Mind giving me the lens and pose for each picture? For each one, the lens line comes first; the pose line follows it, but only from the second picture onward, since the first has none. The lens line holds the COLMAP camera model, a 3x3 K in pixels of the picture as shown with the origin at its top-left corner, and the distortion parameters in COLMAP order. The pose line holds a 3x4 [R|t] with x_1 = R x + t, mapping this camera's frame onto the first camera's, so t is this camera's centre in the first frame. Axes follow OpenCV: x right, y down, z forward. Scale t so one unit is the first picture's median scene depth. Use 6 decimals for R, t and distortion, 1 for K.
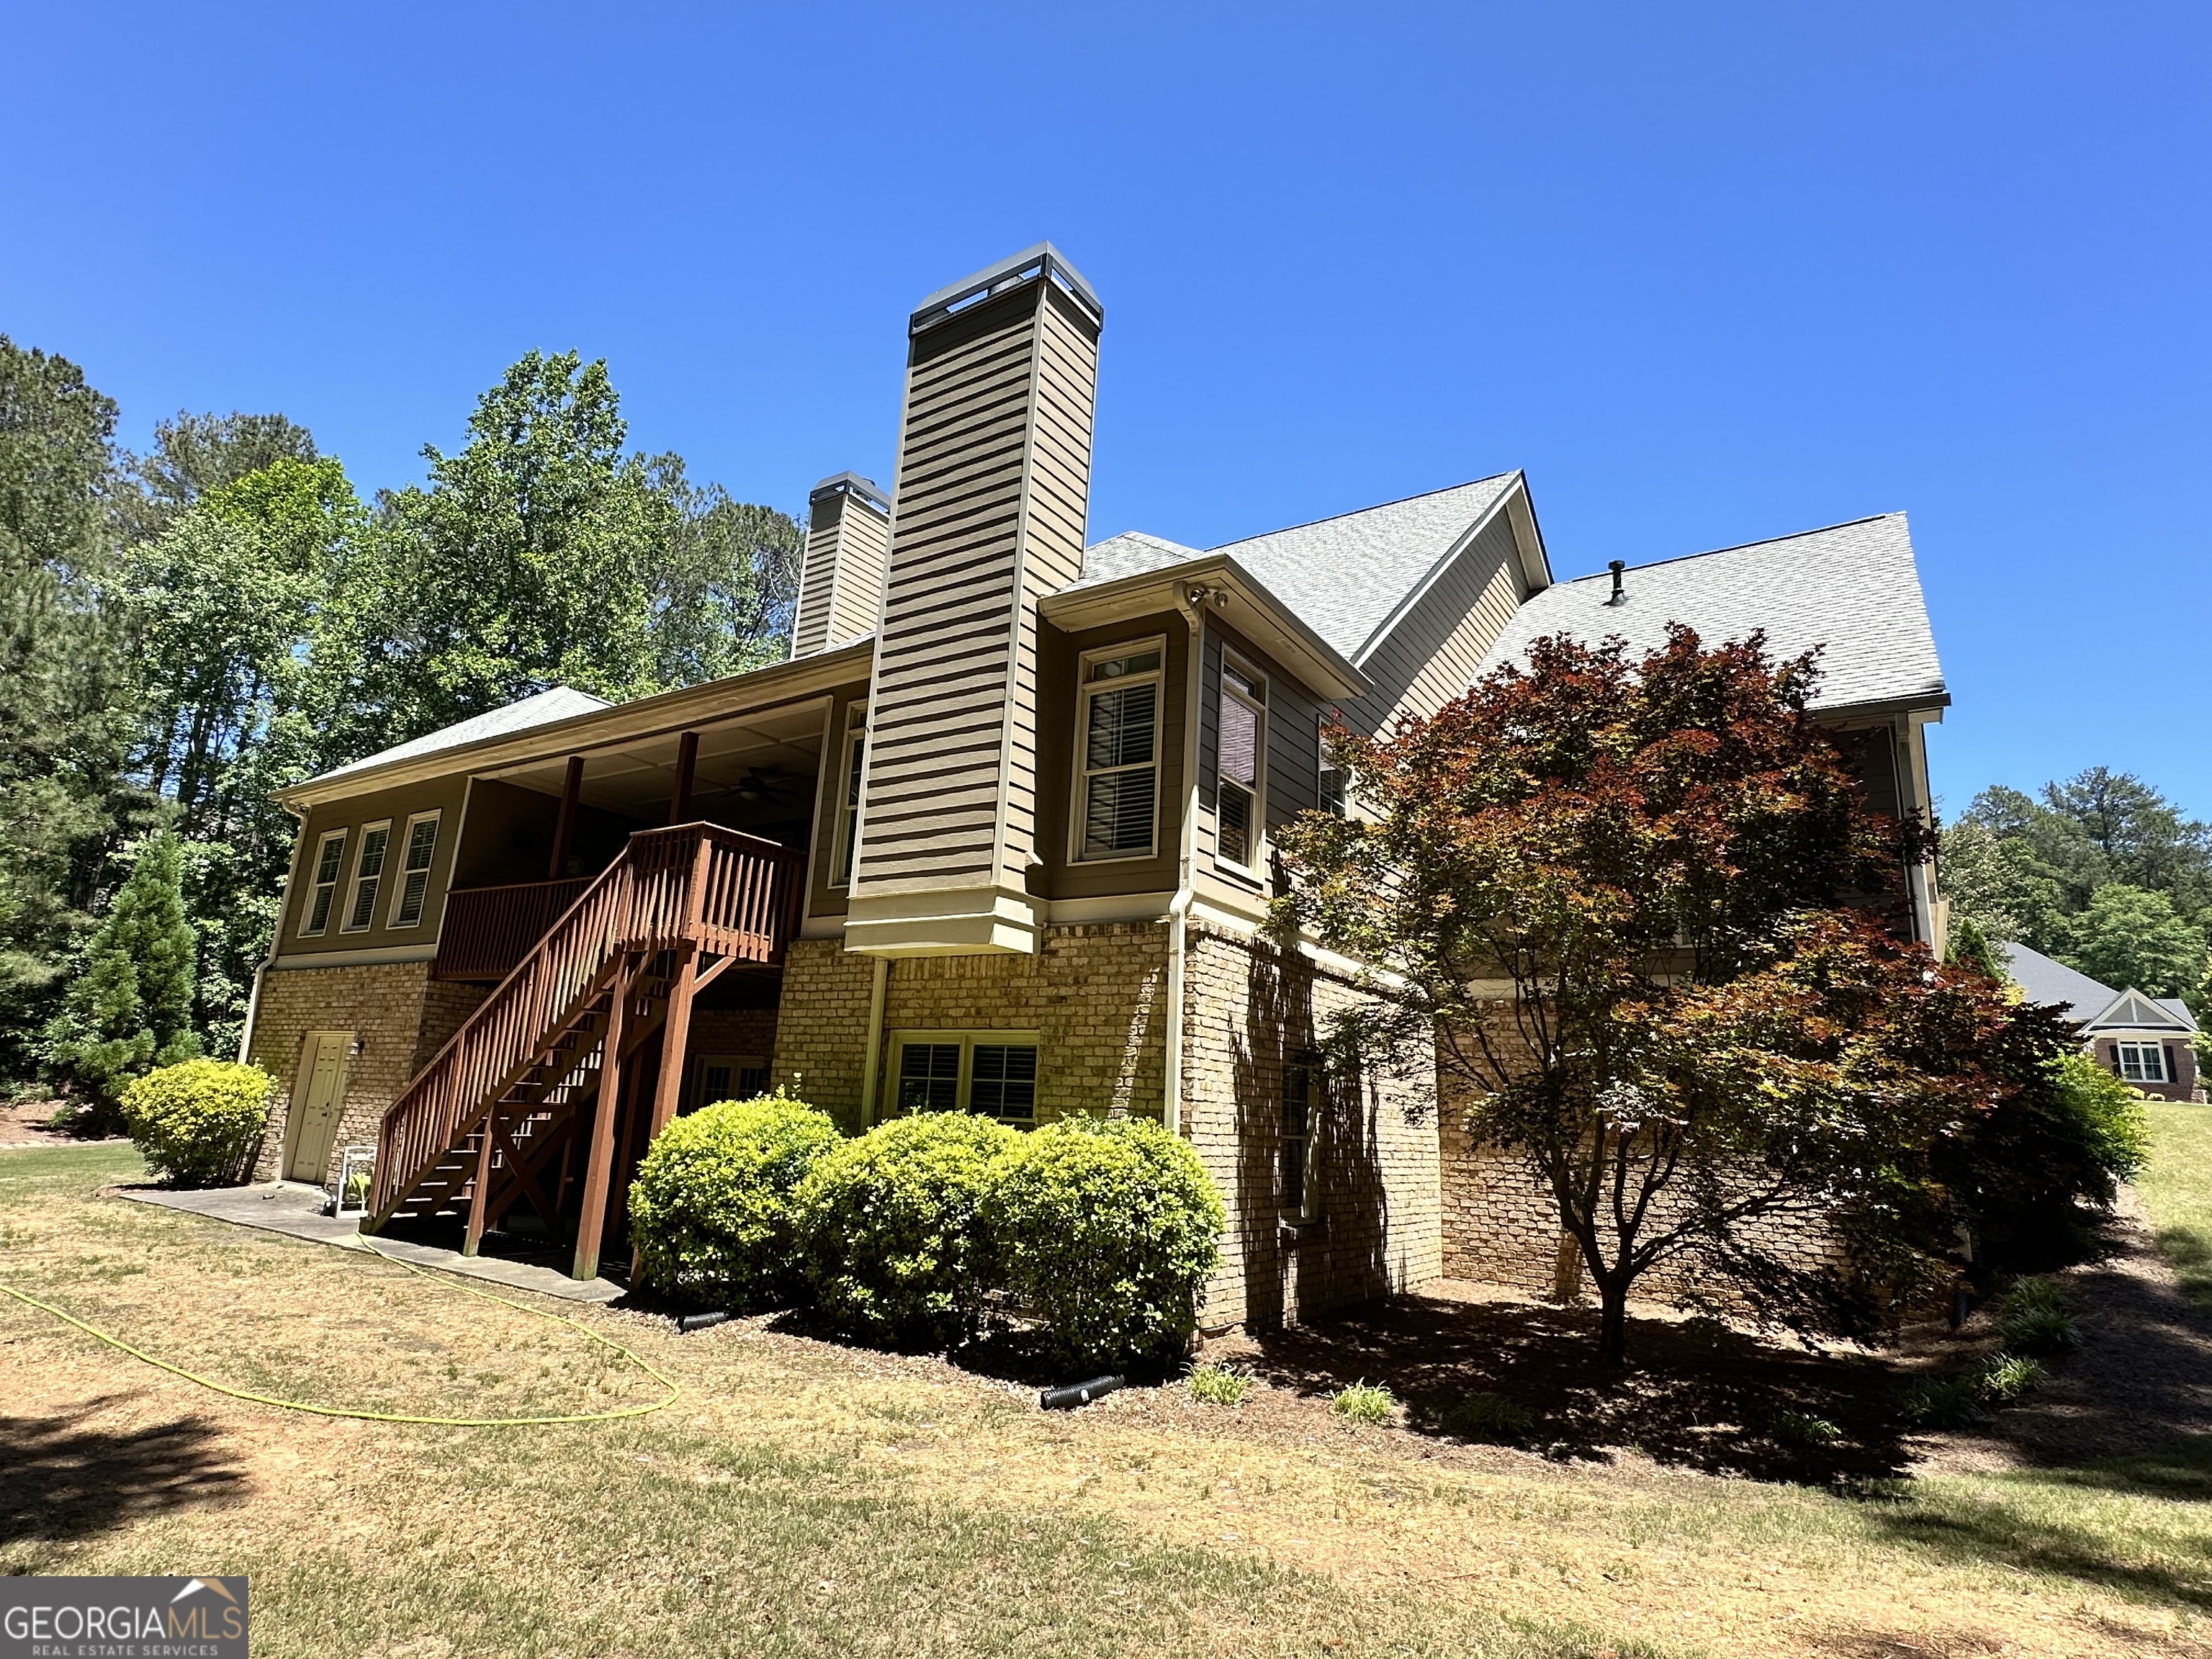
lens RADIAL K [[1189.5, 0, 1099.1], [0, 1189.5, 826.1], [0, 0, 1]] dist [-0.002396, 0.000834]
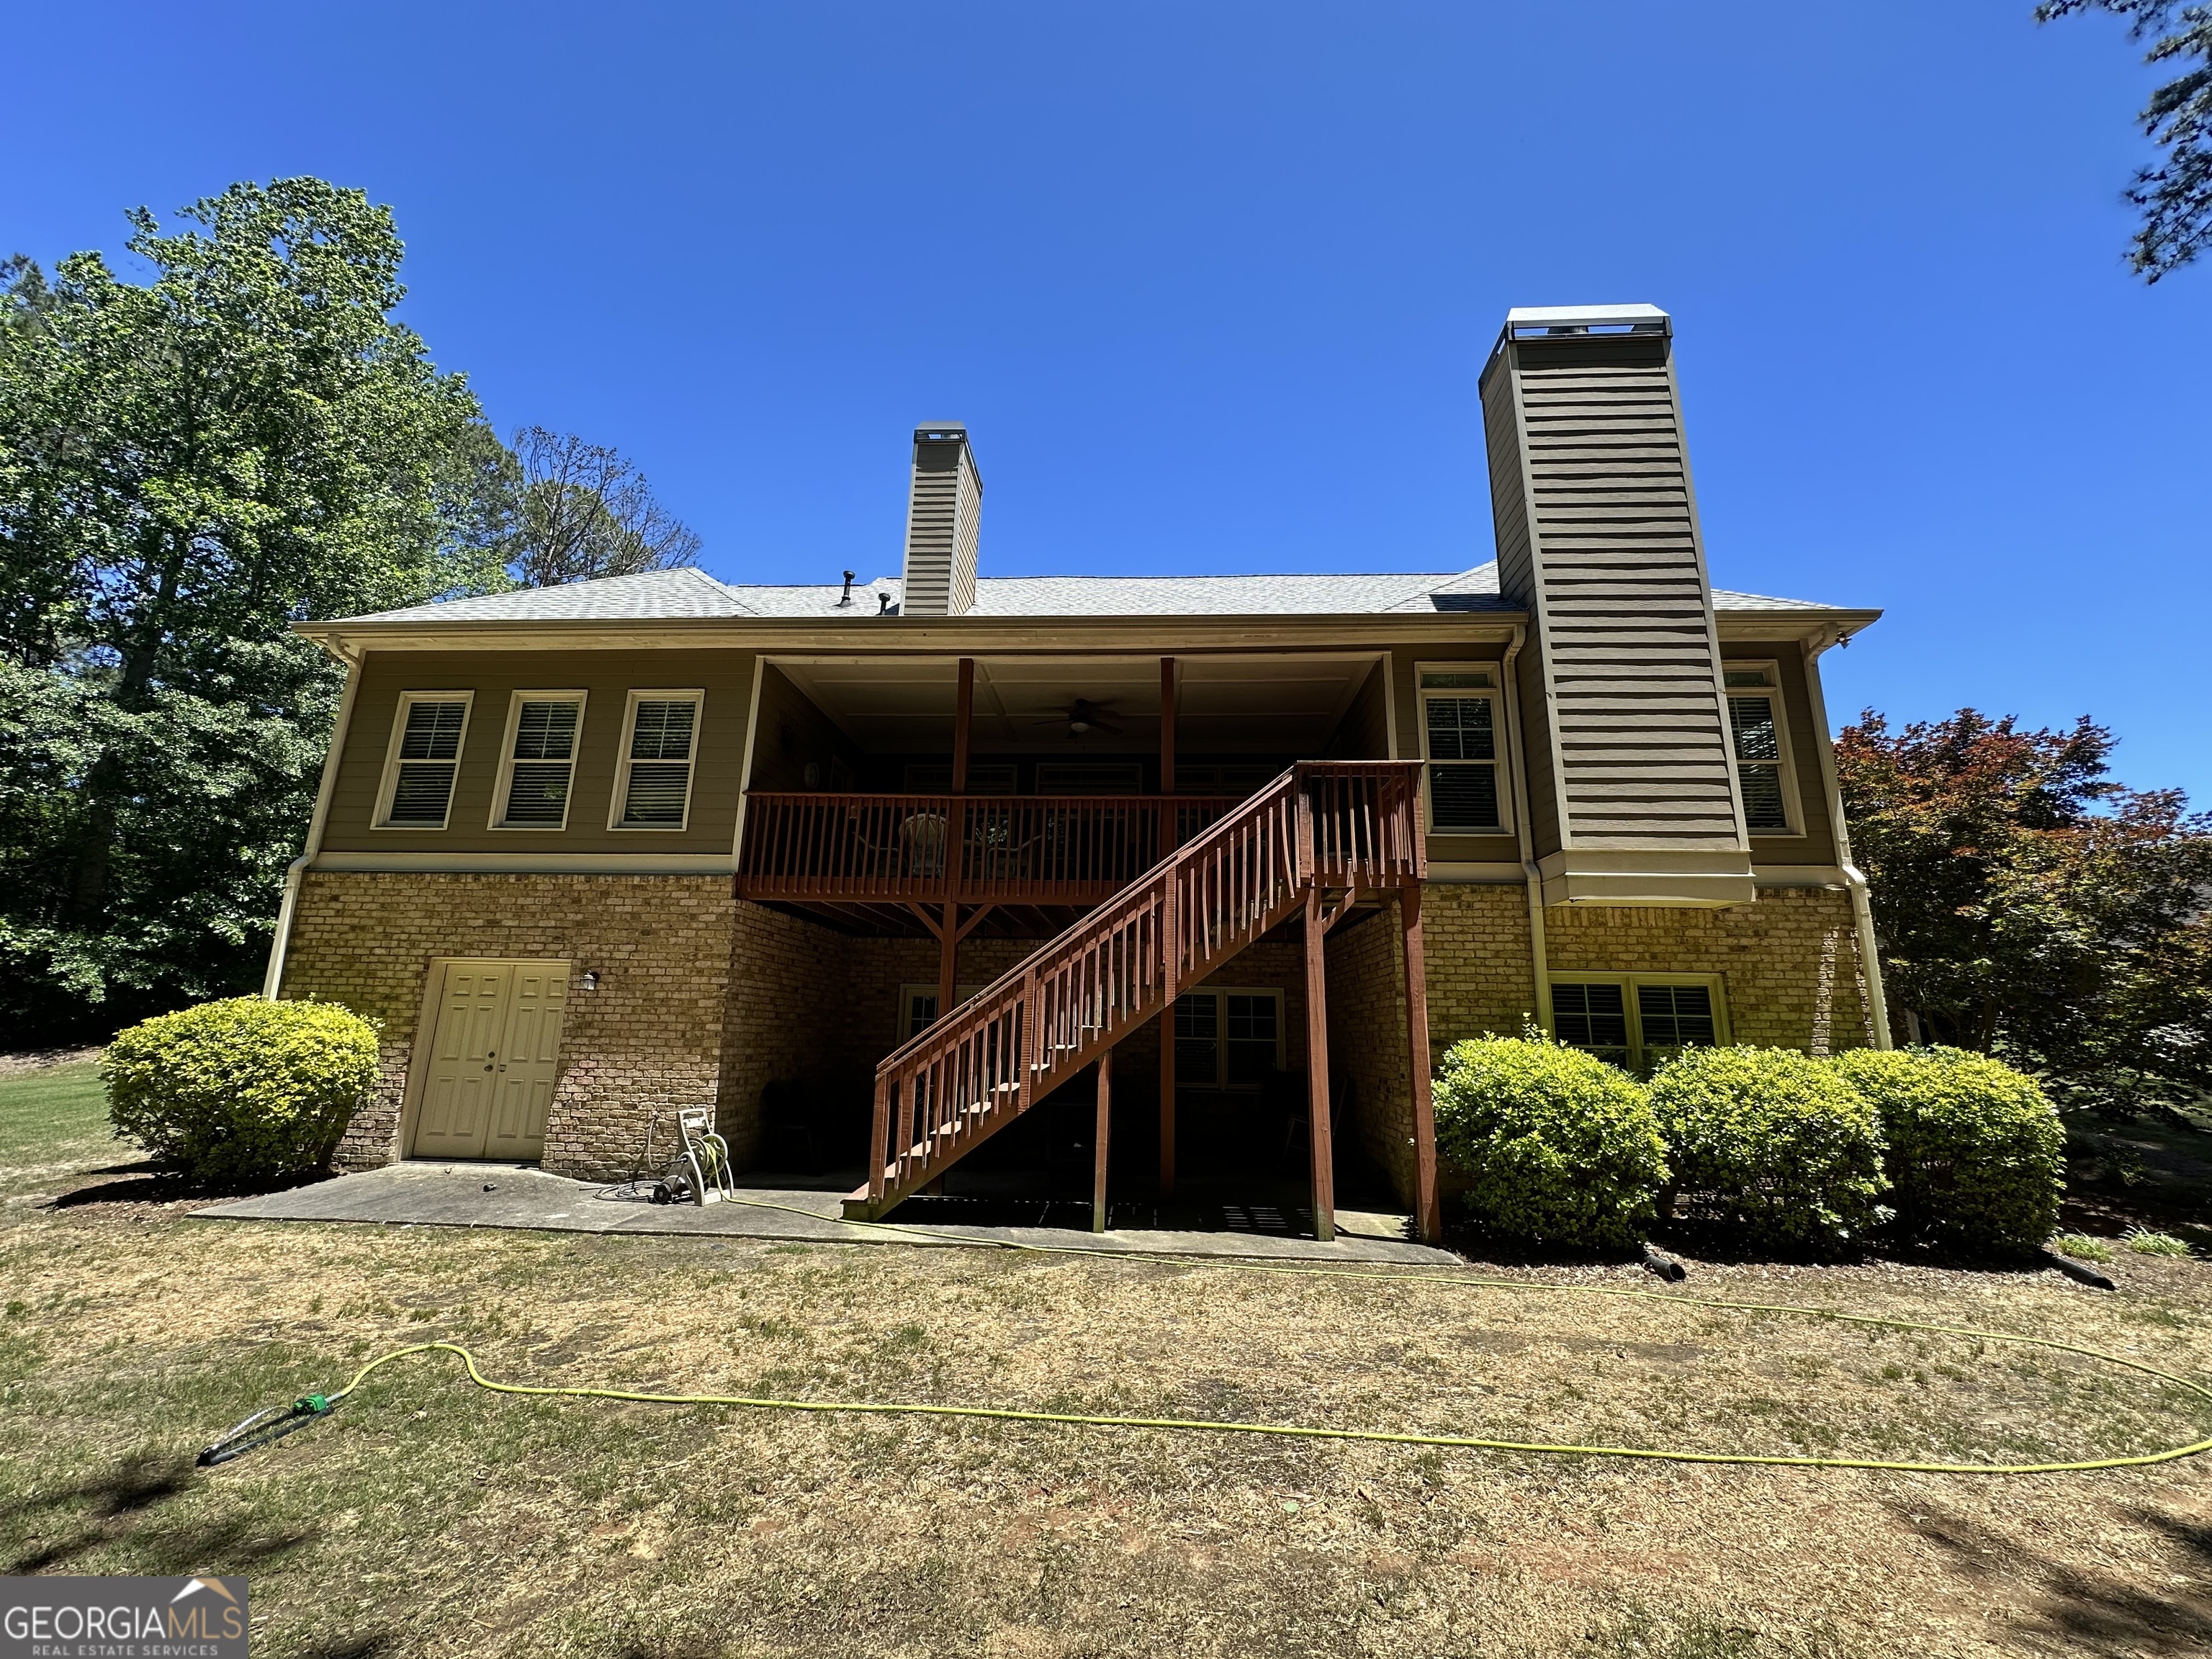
lens RADIAL K [[883.3, 0, 1107.0], [0, 883.3, 835.2], [0, 0, 1]] dist [-0.004863, 0.002400]
pose [[0.857219, 0.078859, 0.508878, -1.000523], [-0.099721, 0.994920, 0.013805, 0.079896], [-0.505204, -0.062580, 0.860728, 0.538981]]
